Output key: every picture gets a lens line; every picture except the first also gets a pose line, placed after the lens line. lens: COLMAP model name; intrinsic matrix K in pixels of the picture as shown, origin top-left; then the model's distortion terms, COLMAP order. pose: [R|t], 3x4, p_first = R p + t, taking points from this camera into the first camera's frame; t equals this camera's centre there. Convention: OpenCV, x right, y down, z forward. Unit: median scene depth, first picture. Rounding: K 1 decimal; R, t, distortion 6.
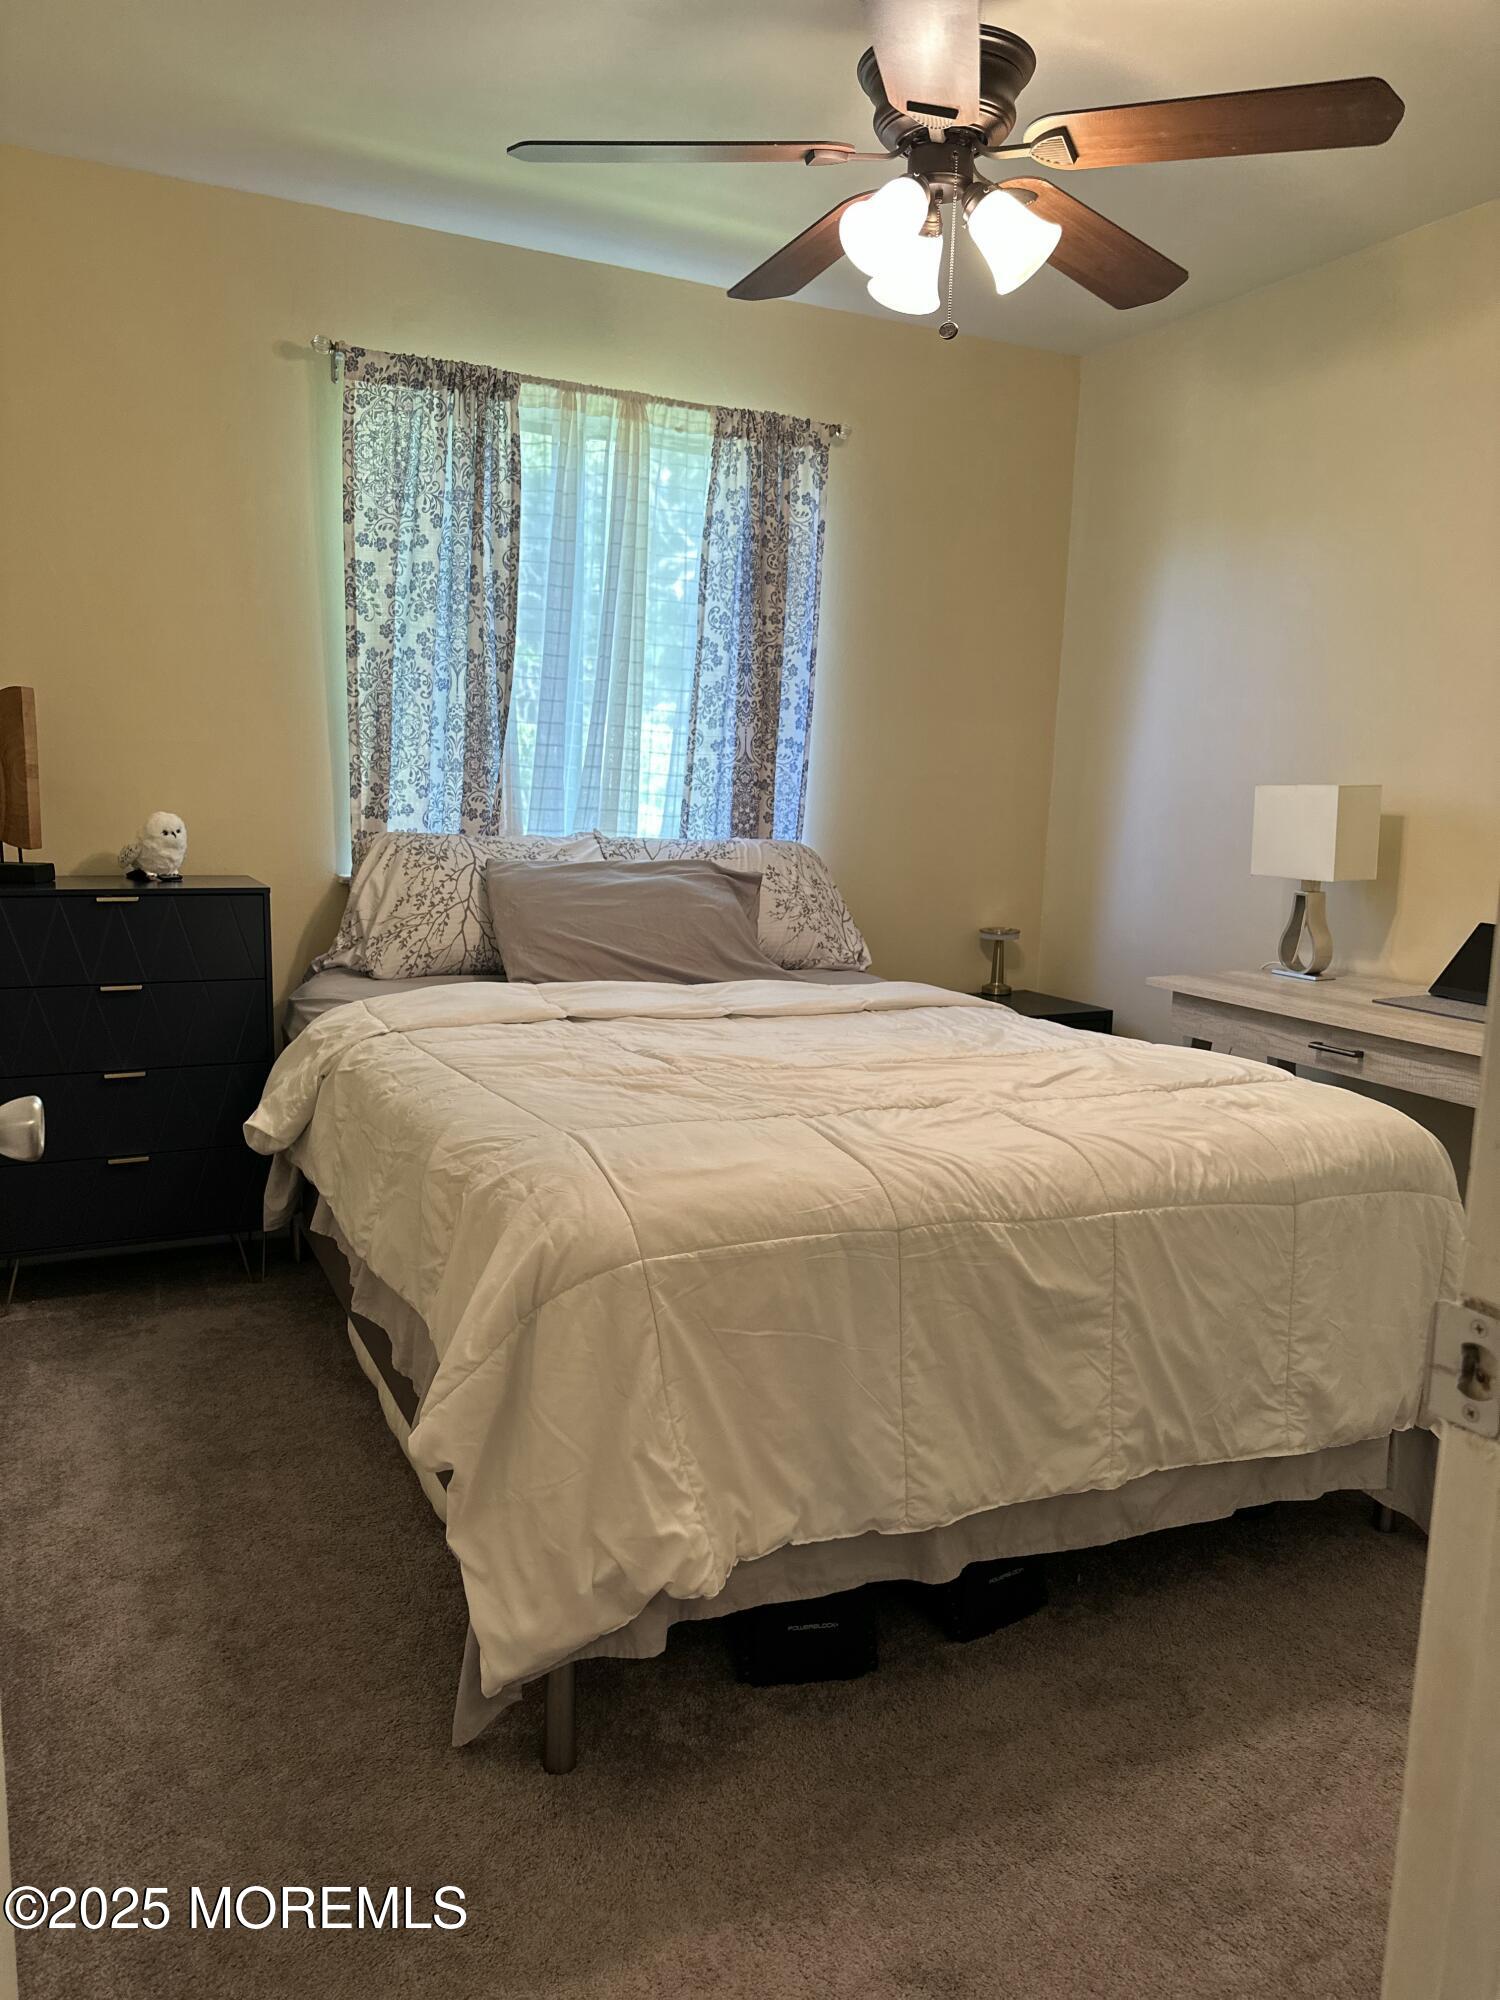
lens RADIAL K [[1393.4, 0, 743.9], [0, 1393.4, 995.1], [0, 0, 1]] dist [0.169746, -0.316050]
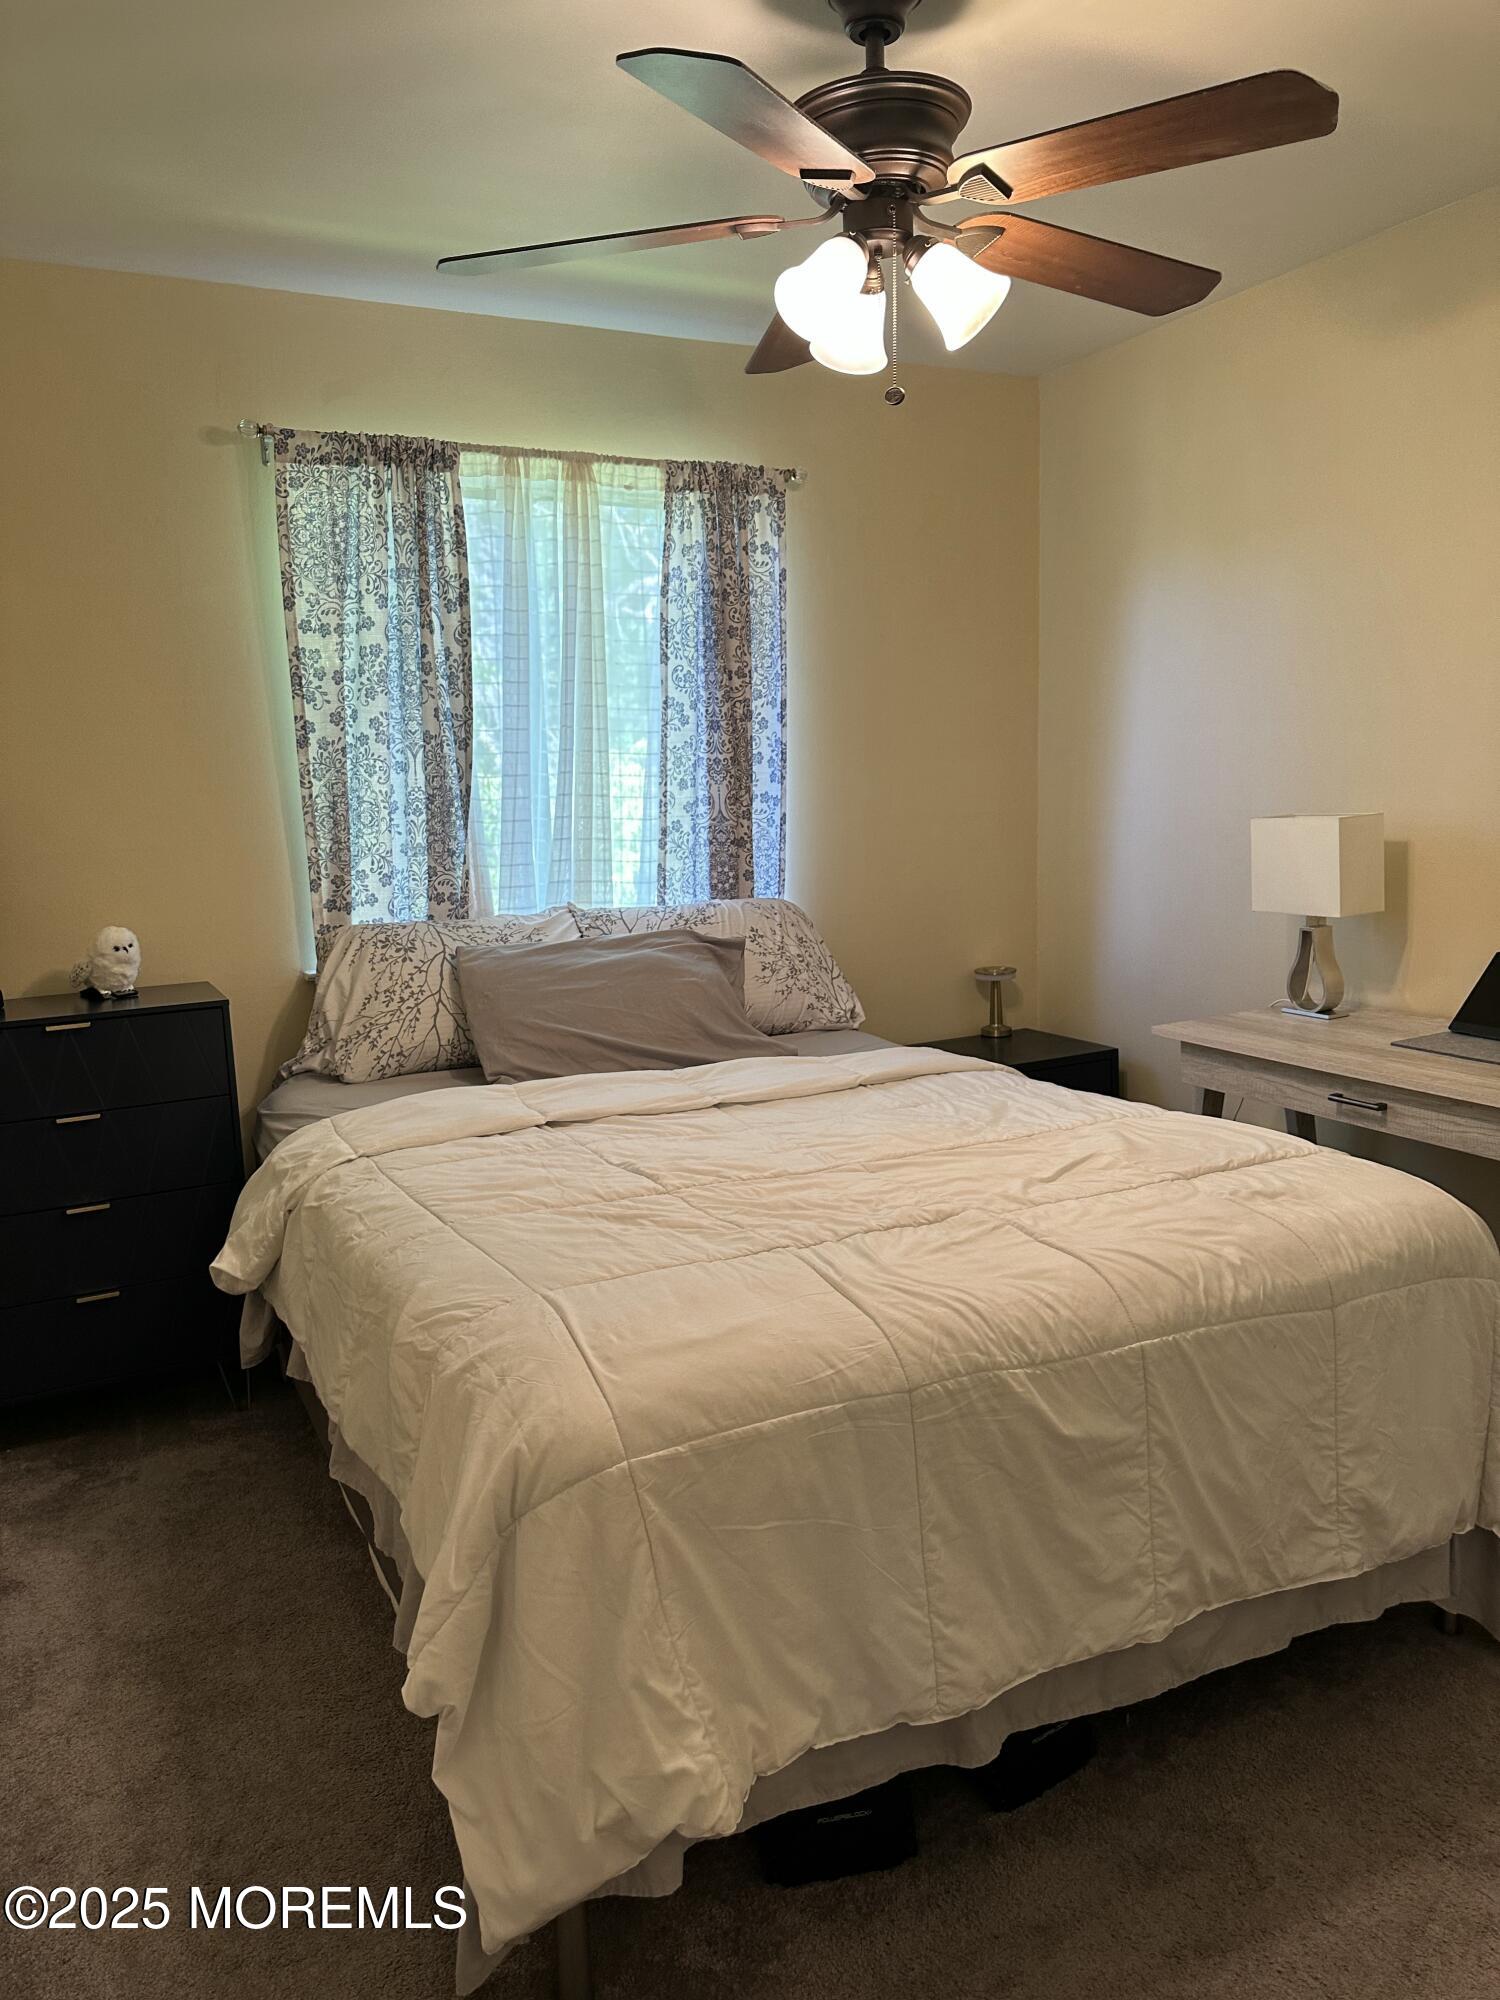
lens RADIAL K [[1393.4, 0, 743.9], [0, 1393.4, 995.1], [0, 0, 1]] dist [0.169746, -0.316050]
pose [[0.997815, -0.066063, 0.000679, 0.010307], [0.066066, 0.997798, -0.005864, -0.047871], [-0.000290, 0.005896, 0.999983, 0.043218]]
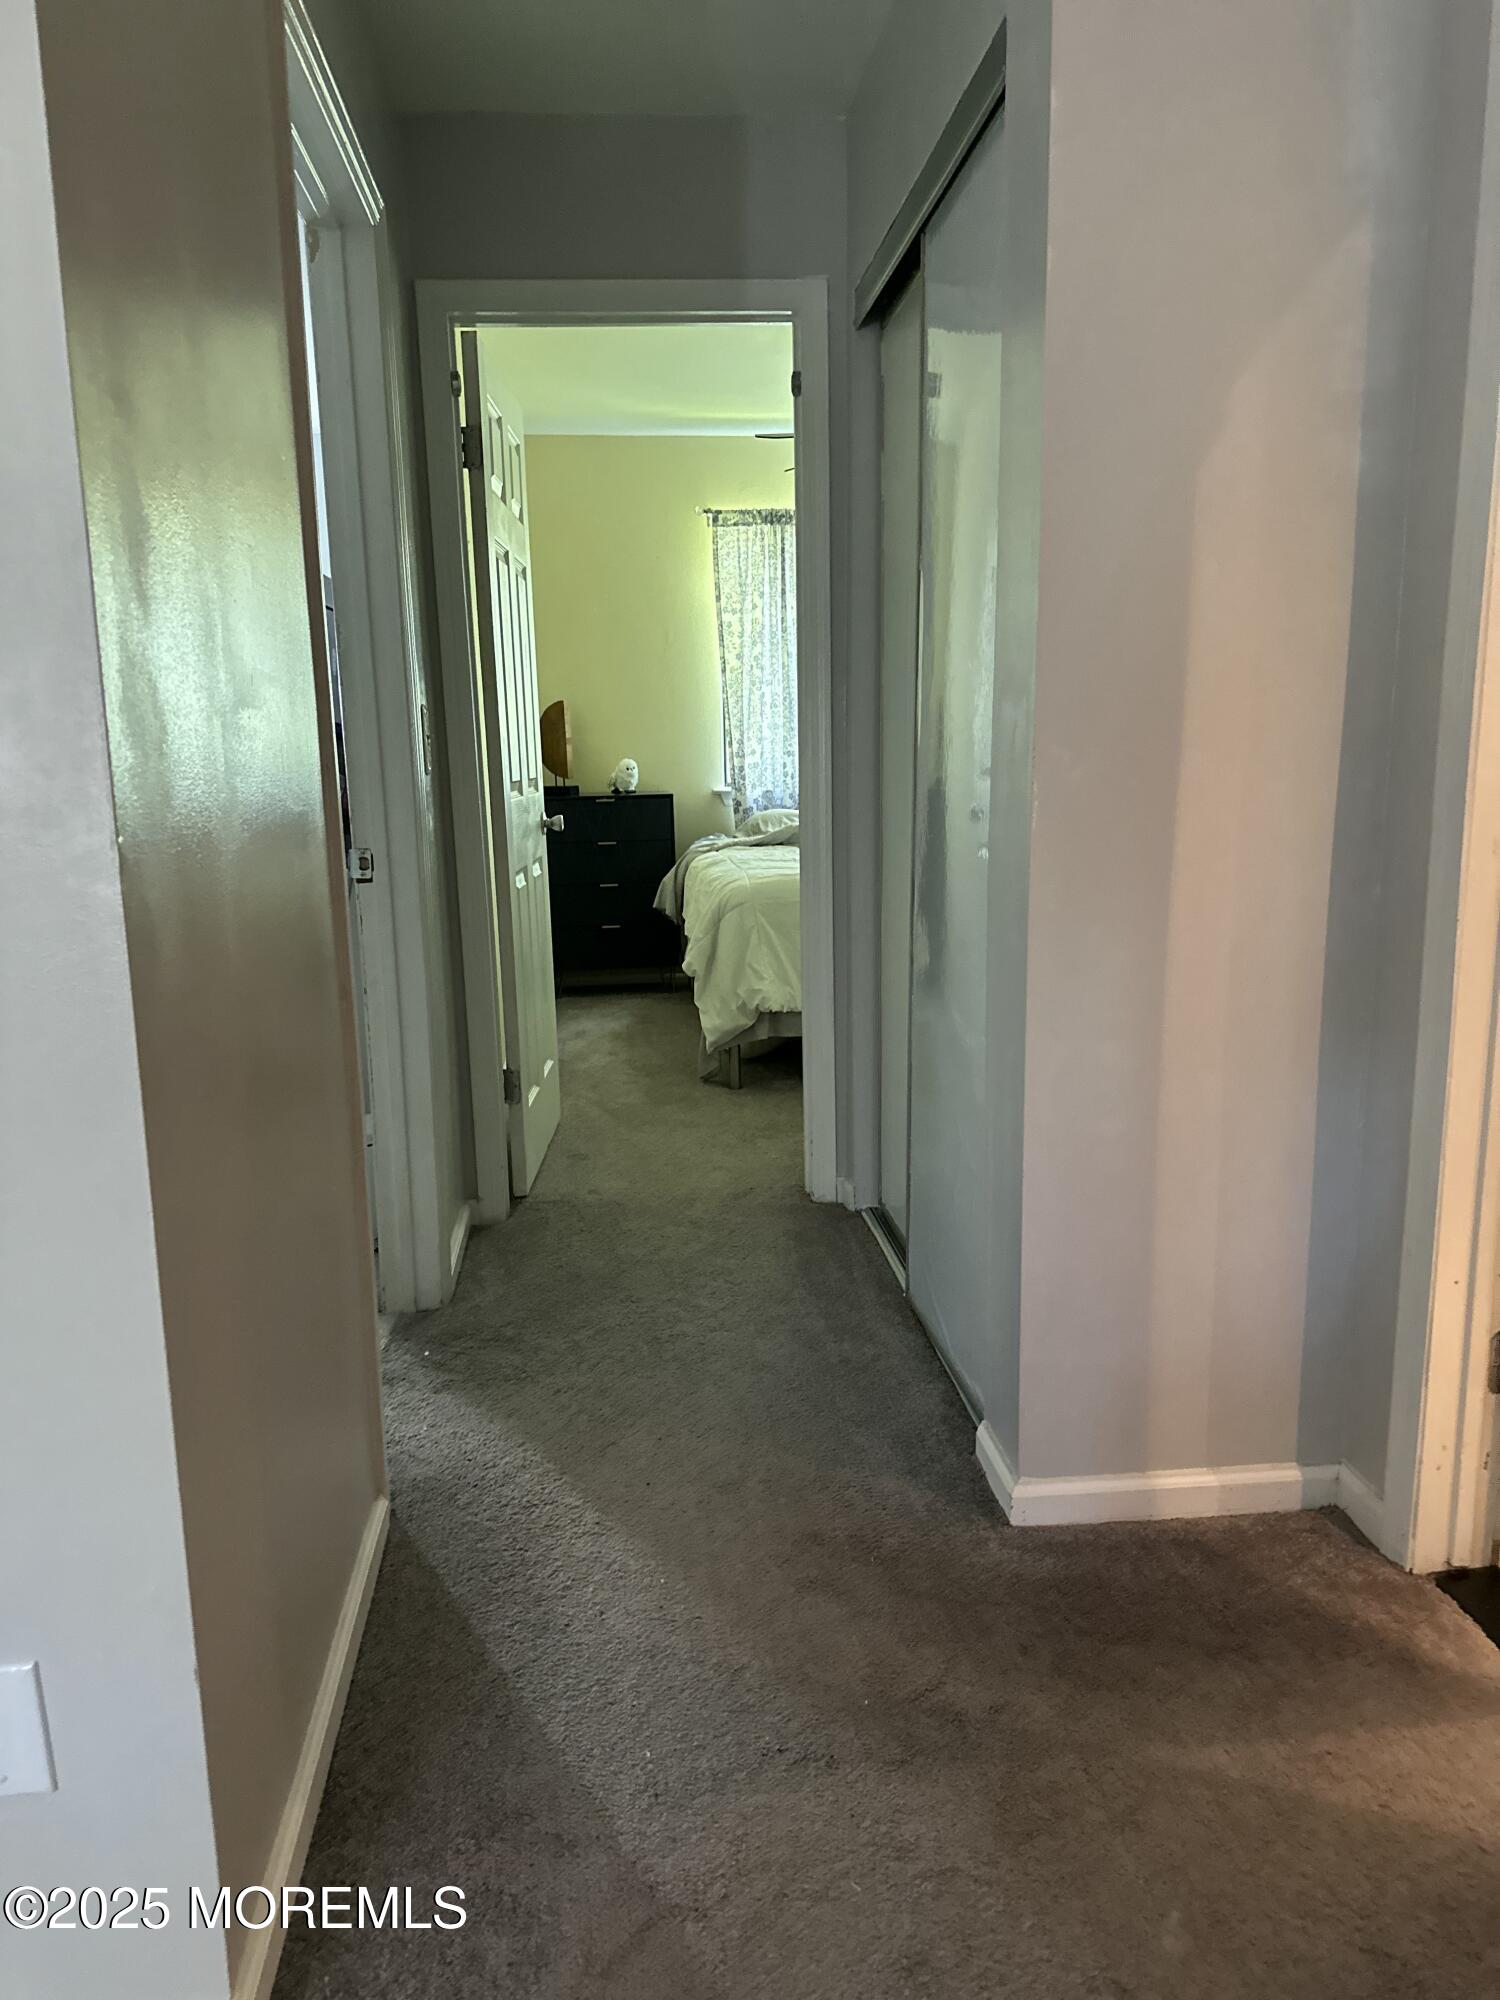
lens RADIAL K [[1422.3, 0, 775.2], [0, 1422.3, 1001.1], [0, 0, 1]] dist [0.094829, -0.171975]
pose [[0.936307, -0.015713, -0.350831, 0.463570], [0.029067, 0.999038, 0.032831, 0.141407], [0.349978, -0.040937, 0.935863, -0.796315]]
